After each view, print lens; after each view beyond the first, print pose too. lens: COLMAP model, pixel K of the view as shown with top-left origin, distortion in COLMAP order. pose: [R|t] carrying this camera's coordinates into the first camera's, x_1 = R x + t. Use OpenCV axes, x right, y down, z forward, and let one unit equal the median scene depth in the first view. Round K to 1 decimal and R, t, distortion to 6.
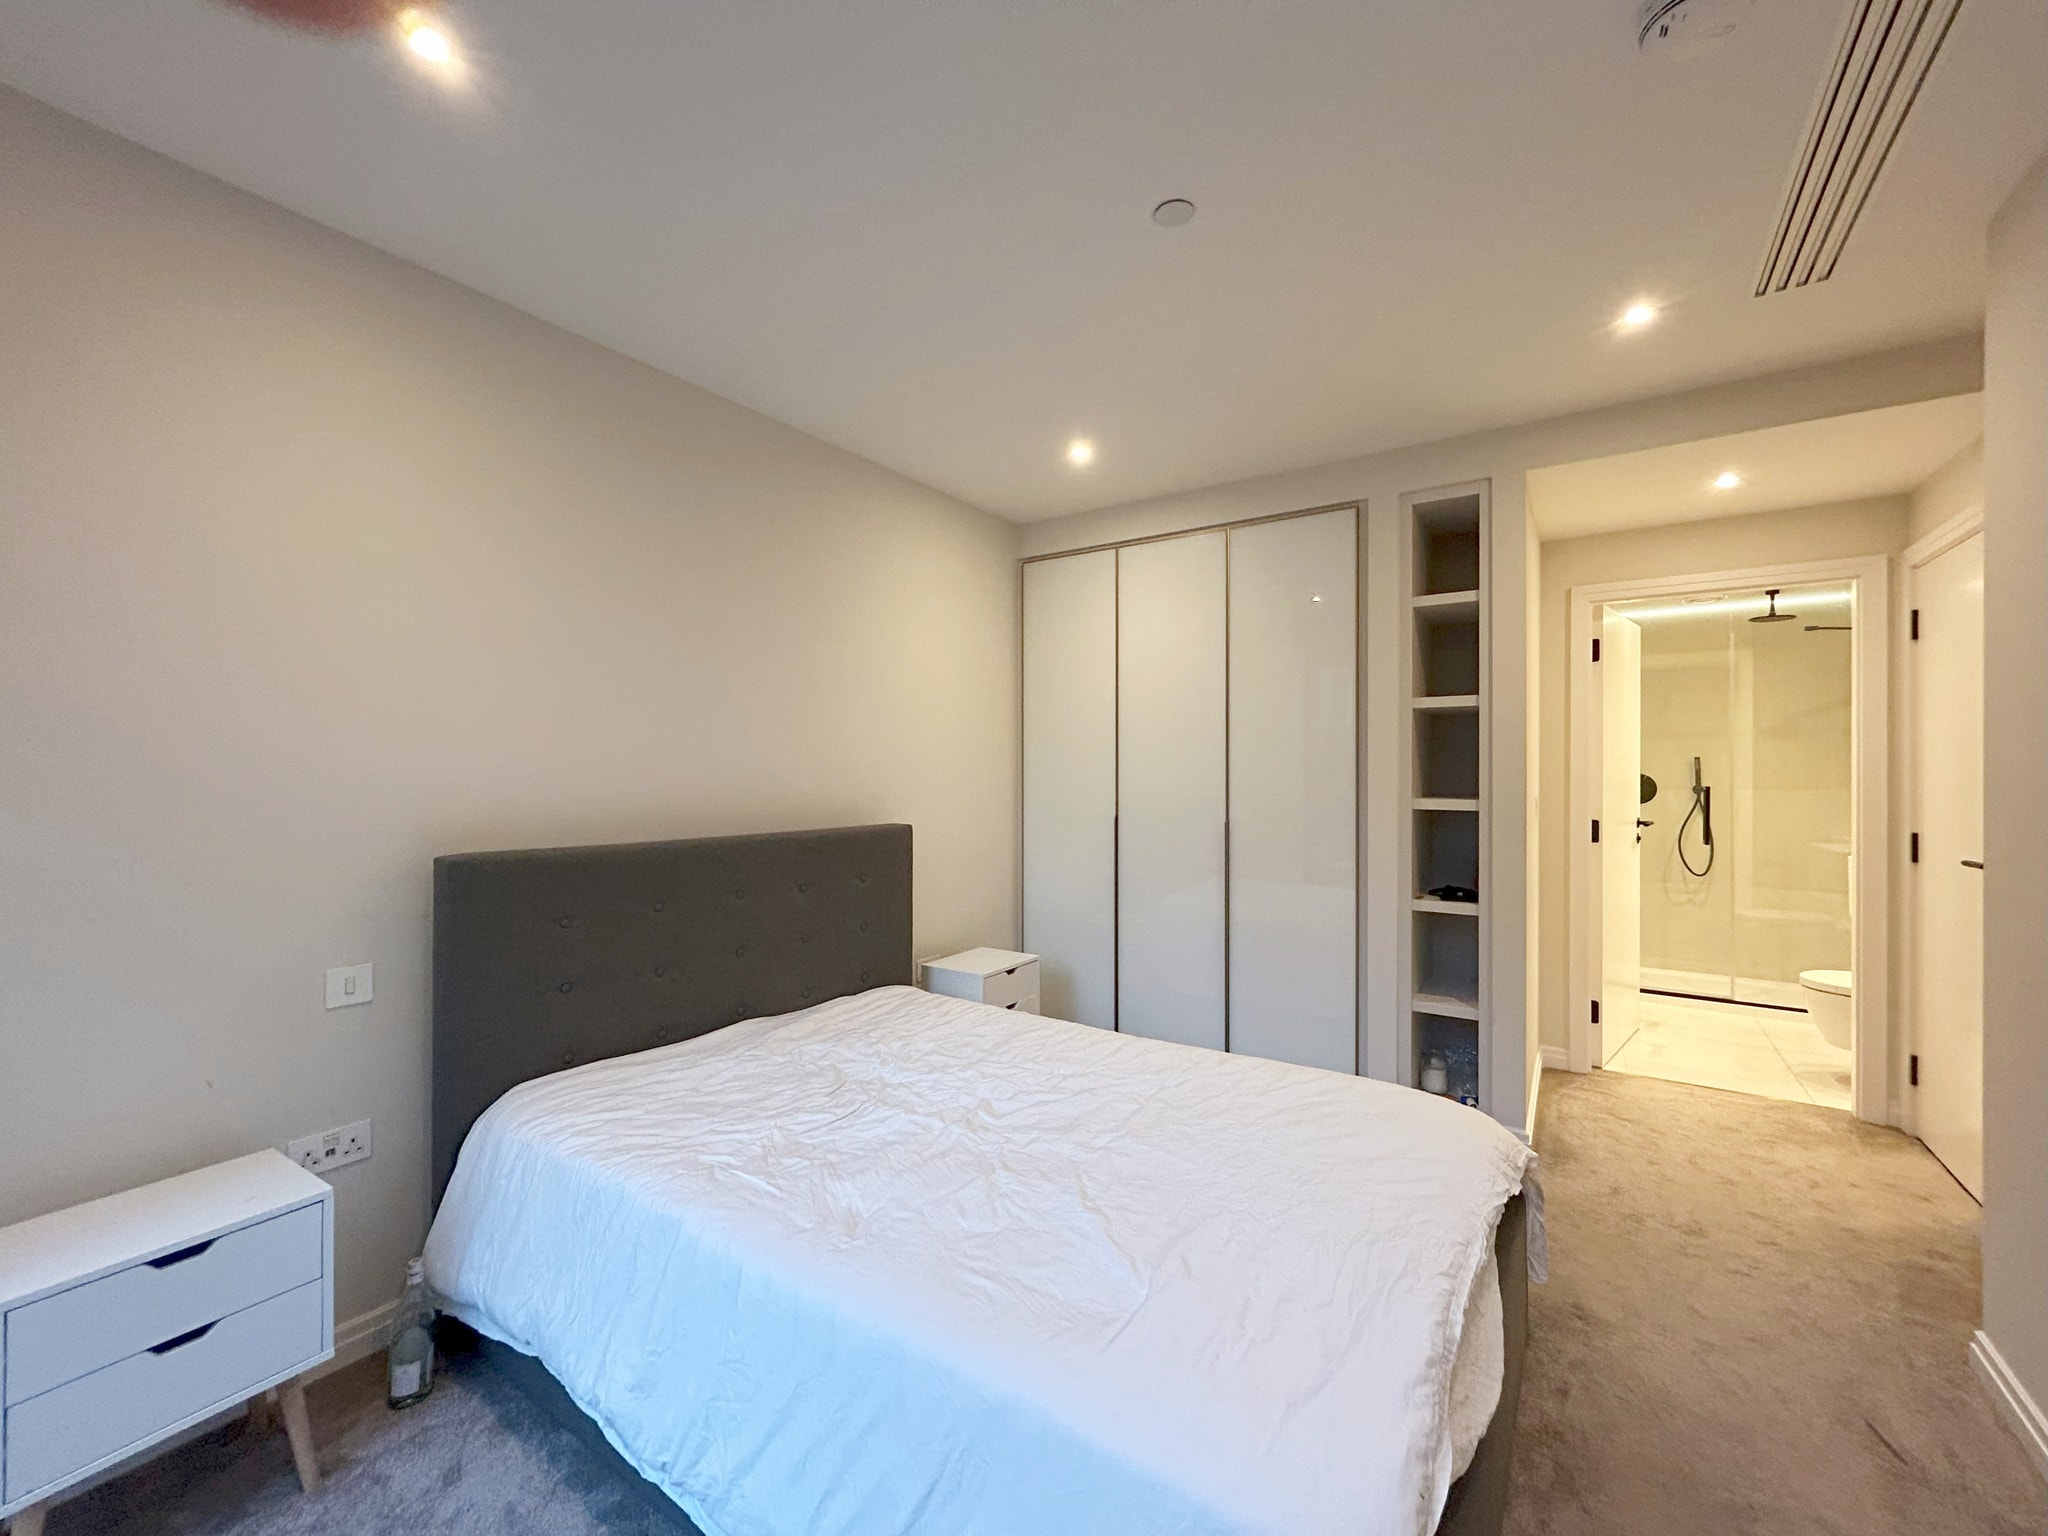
lens RADIAL K [[830.1, 0, 1023.9], [0, 830.1, 769.9], [0, 0, 1]] dist [0.005961, 0.000686]
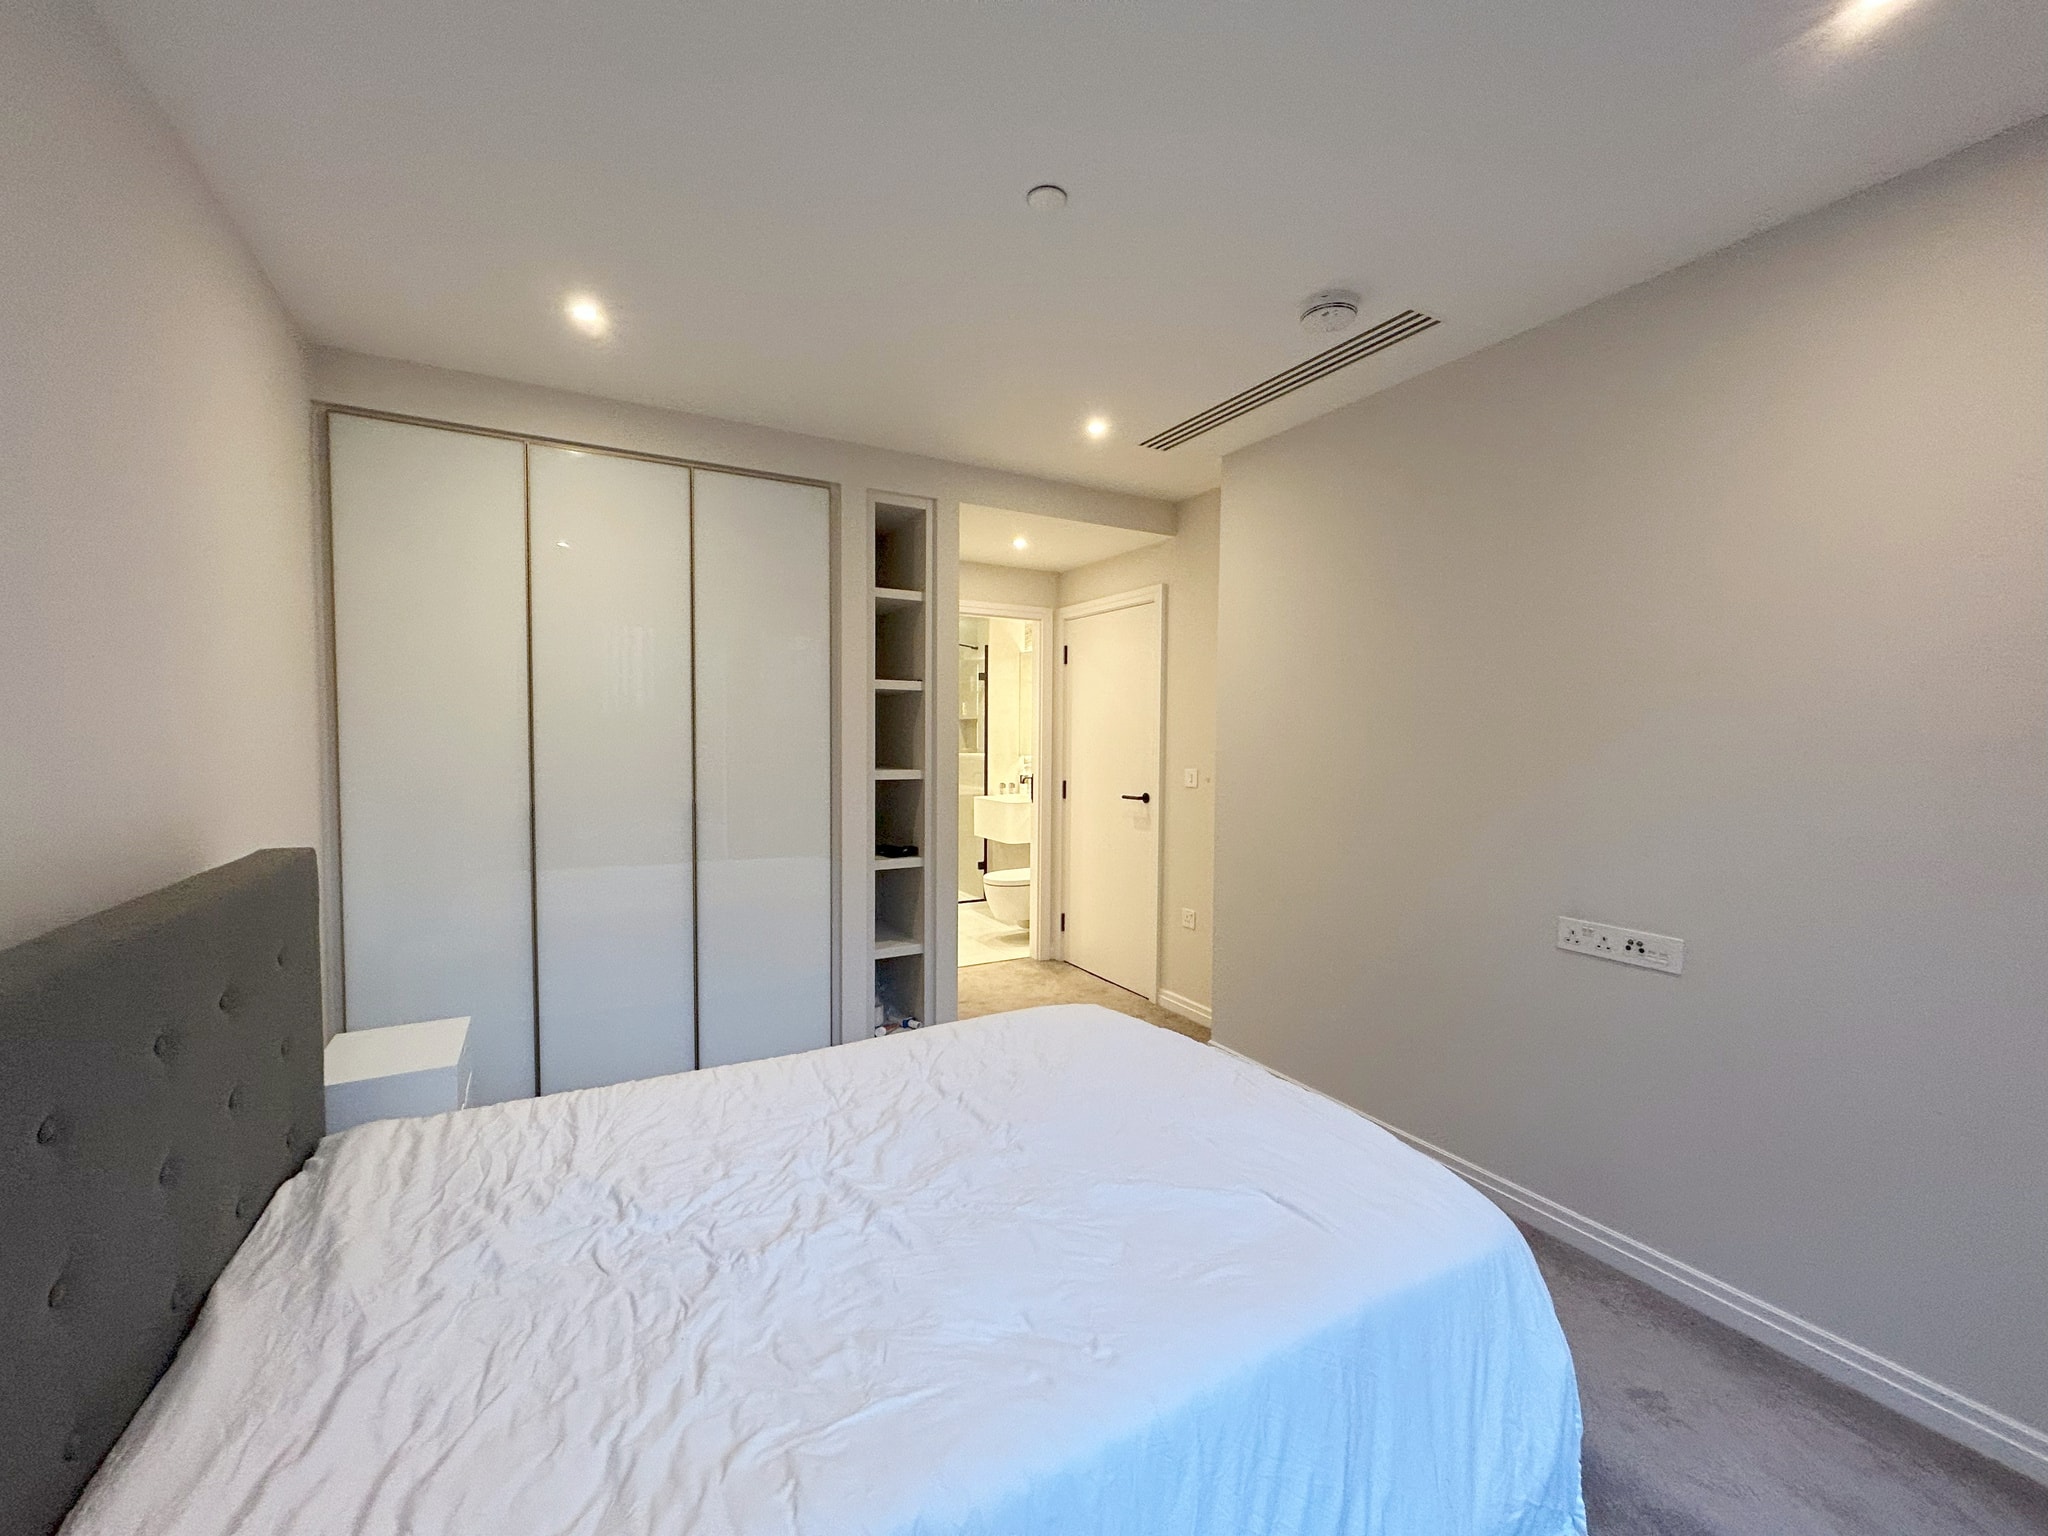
lens RADIAL K [[830.1, 0, 1020.6], [0, 830.1, 771.2], [0, 0, 1]] dist [0.005961, 0.000686]
pose [[0.450722, -0.036240, 0.891928, -0.434704], [-0.003571, 0.999094, 0.042399, -0.012528], [-0.892657, -0.022296, 0.450184, 0.329070]]
